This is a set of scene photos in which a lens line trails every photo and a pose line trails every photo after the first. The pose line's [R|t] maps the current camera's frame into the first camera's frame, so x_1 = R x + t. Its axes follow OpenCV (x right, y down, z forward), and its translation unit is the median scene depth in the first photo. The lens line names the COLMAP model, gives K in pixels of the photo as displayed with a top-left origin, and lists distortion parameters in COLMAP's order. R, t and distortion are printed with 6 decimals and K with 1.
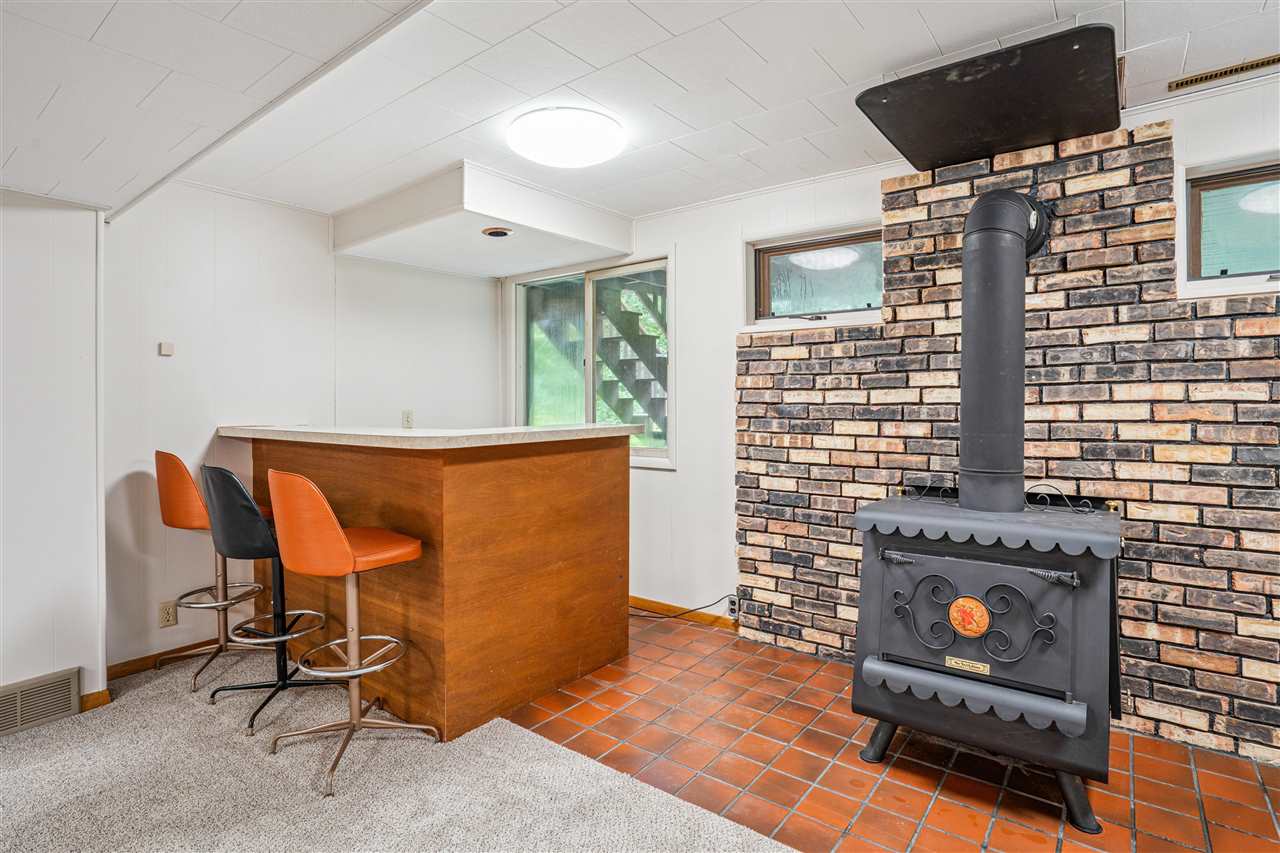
lens RADIAL K [[642.6, 0, 640.1], [0, 642.6, 418.7], [0, 0, 1]] dist [-0.045762, 0.029531]
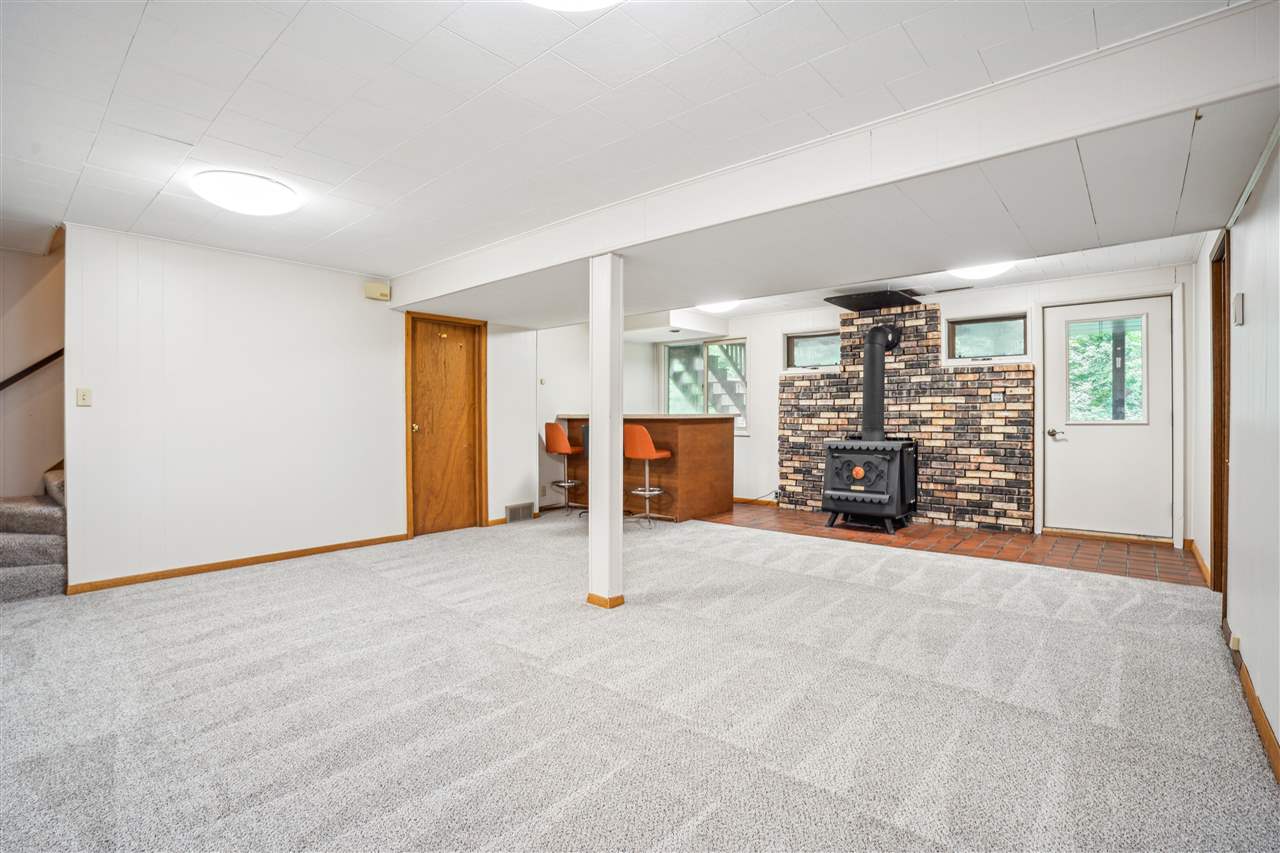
lens RADIAL K [[604.3, 0, 646.5], [0, 604.3, 431.6], [0, 0, 1]] dist [-0.052937, 0.023794]
pose [[0.999210, 0.004067, -0.039530, -0.310323], [-0.003946, 0.999987, 0.003138, 0.085583], [0.039543, -0.002980, 0.999213, -1.533548]]
